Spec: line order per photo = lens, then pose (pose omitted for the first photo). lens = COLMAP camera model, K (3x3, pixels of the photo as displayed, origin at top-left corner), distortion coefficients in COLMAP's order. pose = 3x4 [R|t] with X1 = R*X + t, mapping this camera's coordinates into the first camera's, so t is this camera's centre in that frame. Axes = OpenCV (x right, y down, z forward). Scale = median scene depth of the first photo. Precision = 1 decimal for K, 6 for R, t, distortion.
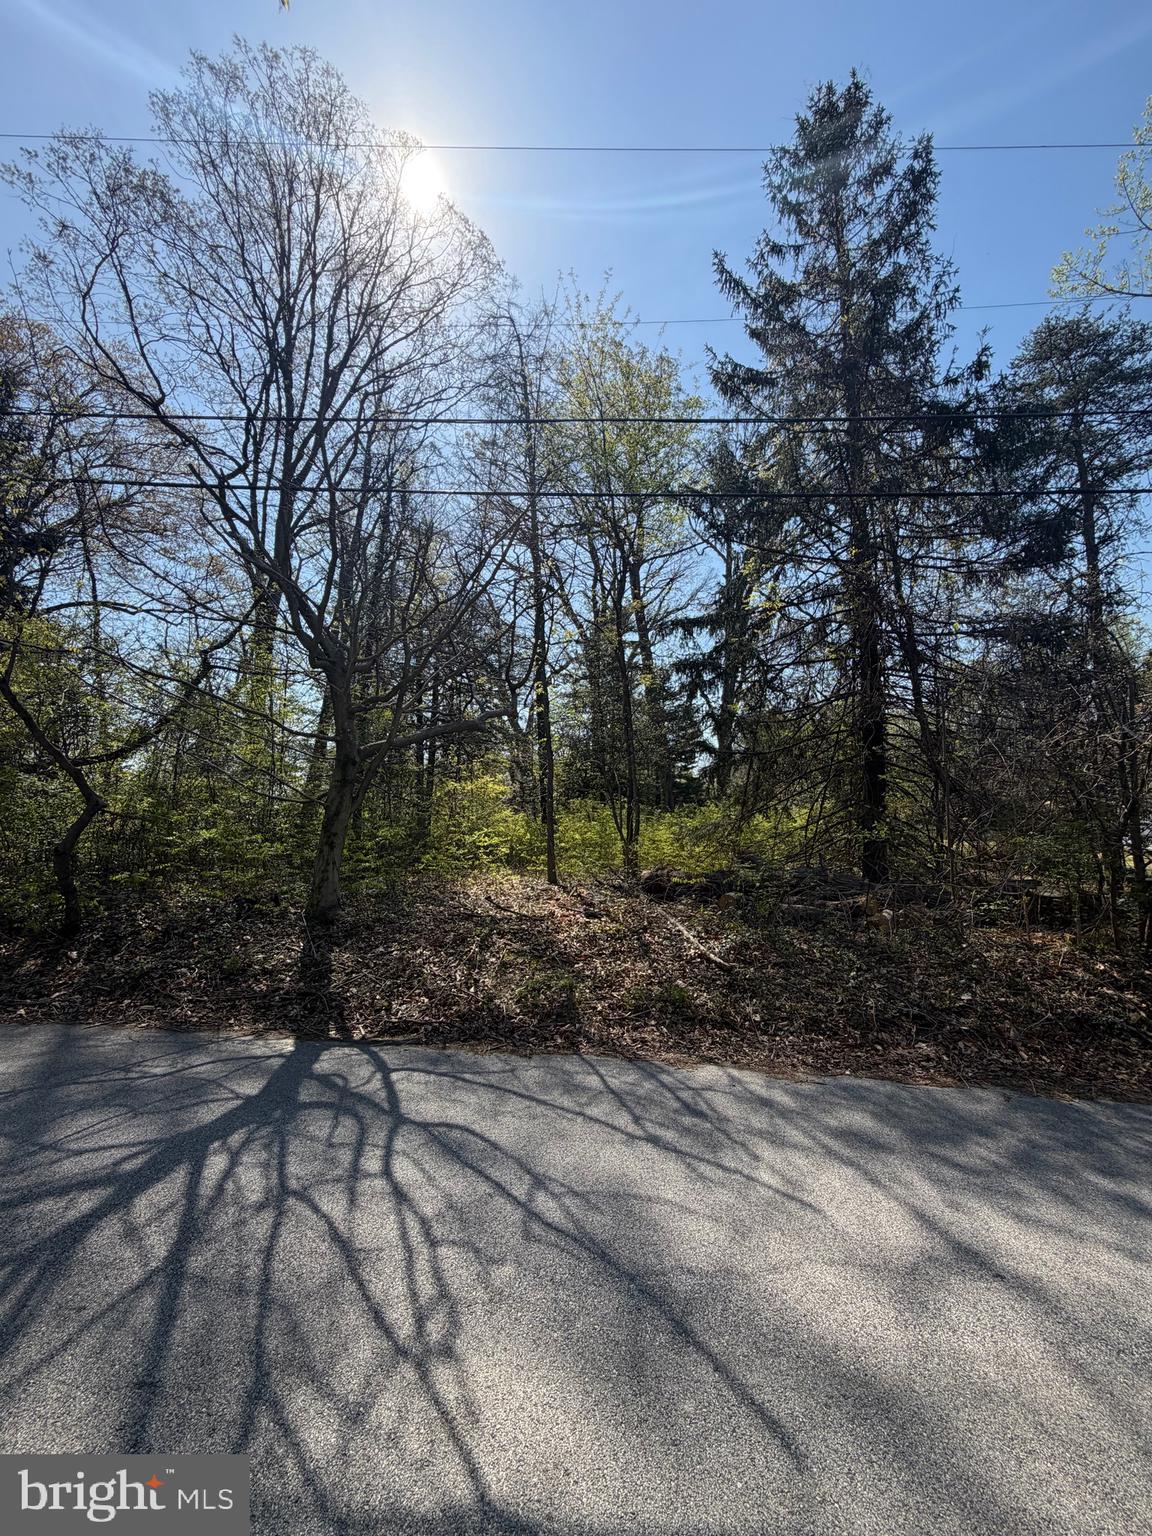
lens RADIAL K [[605.0, 0, 576.0], [0, 605.0, 768.0], [0, 0, 1]] dist [-0.000209, -0.000021]
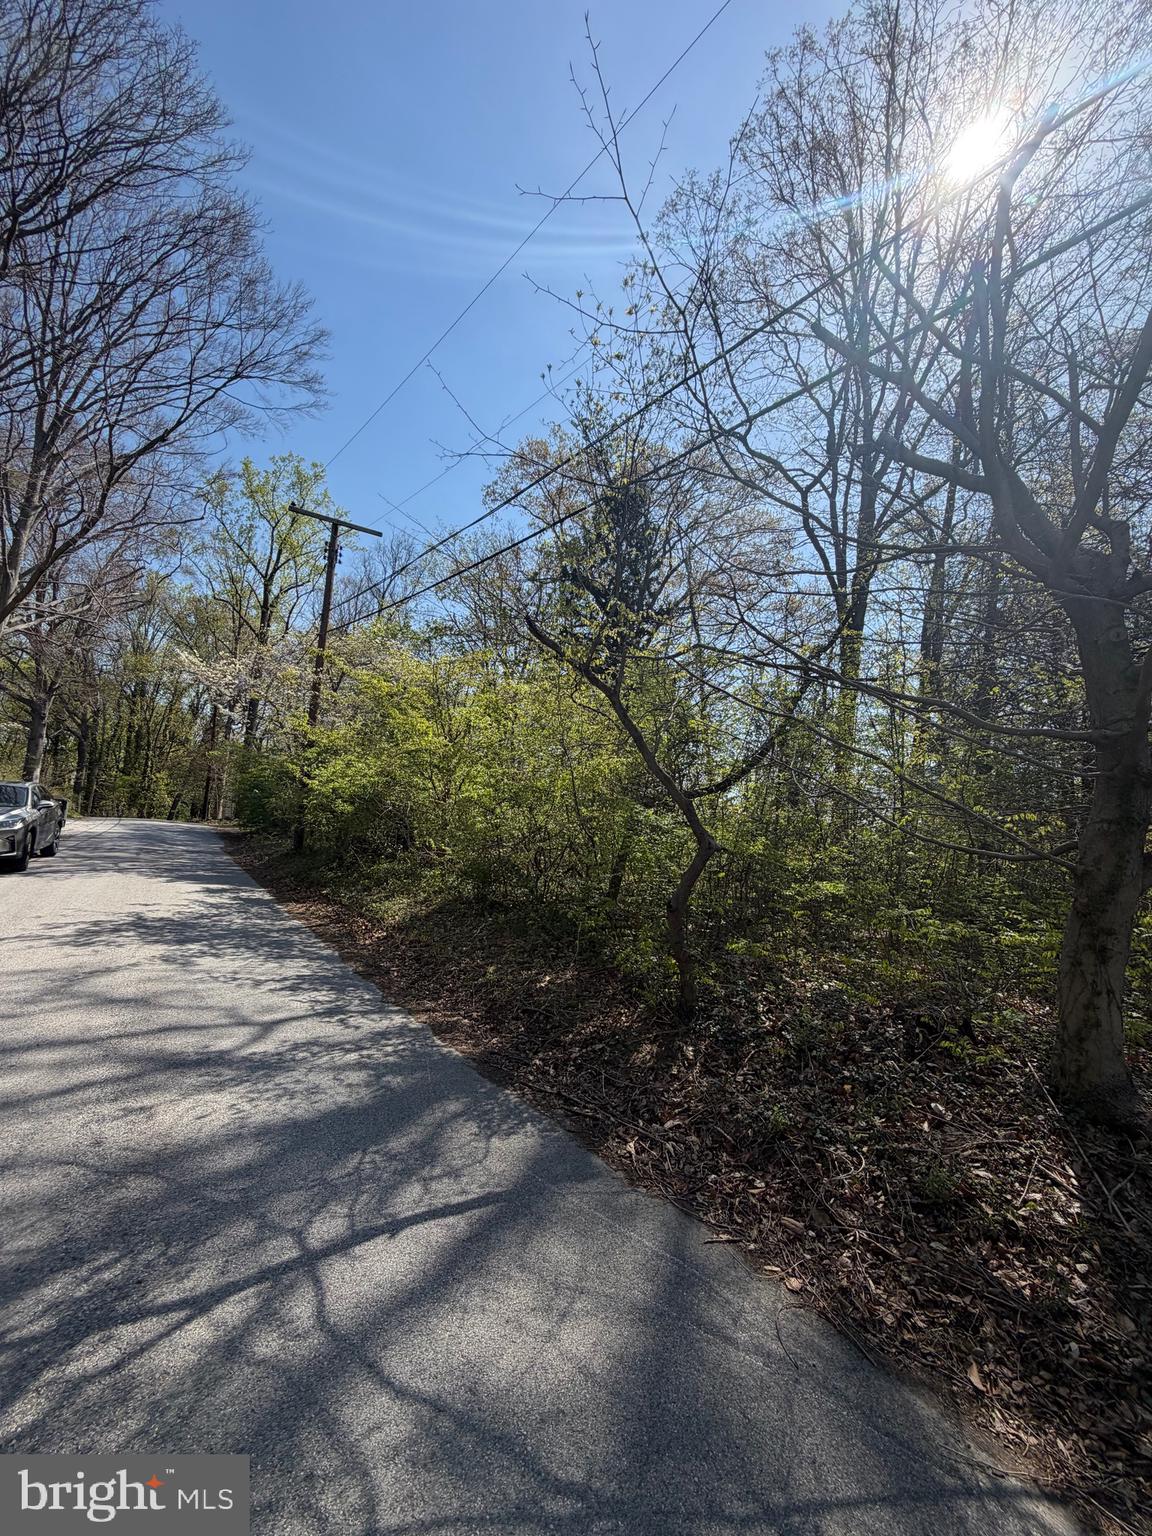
lens RADIAL K [[605.0, 0, 576.0], [0, 605.0, 768.0], [0, 0, 1]] dist [-0.000209, -0.000021]
pose [[0.637813, -0.052389, -0.768407, -0.201607], [0.012288, 0.998249, -0.057860, 0.002373], [0.770093, 0.027462, 0.637340, 0.250275]]
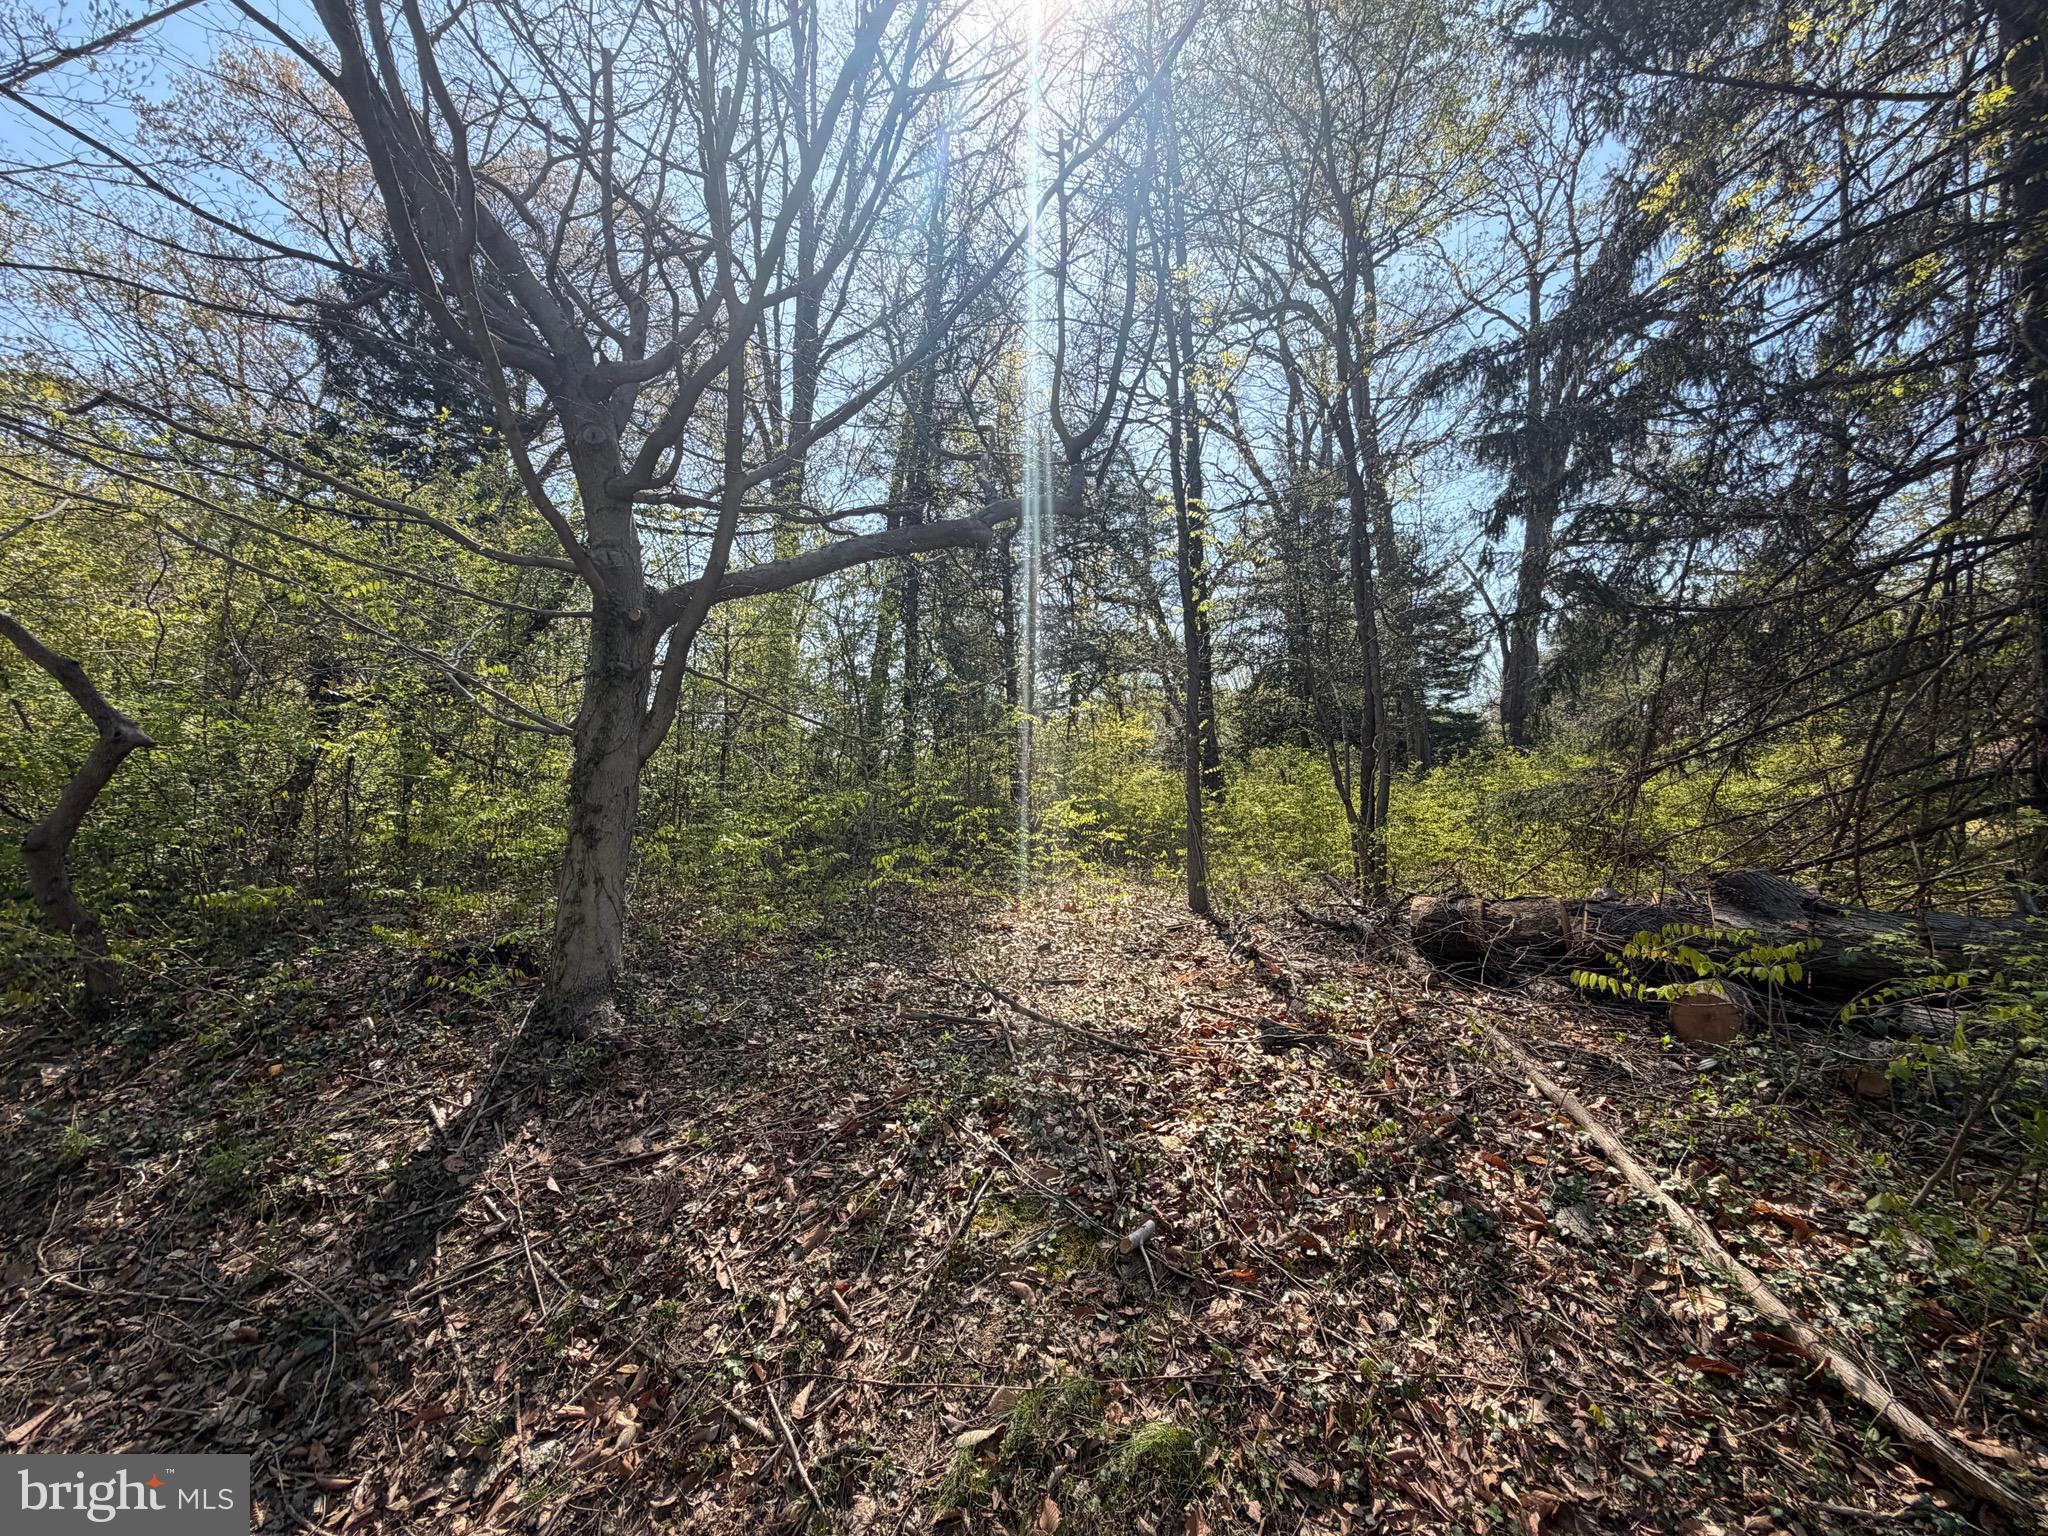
lens RADIAL K [[806.6, 0, 1024.0], [0, 806.6, 768.0], [0, 0, 1]] dist [-0.000209, -0.000021]
pose [[0.957722, -0.007453, -0.287598, 0.016326], [0.026541, 0.997690, 0.062529, 0.044396], [0.286468, -0.067518, 0.955708, 0.450132]]
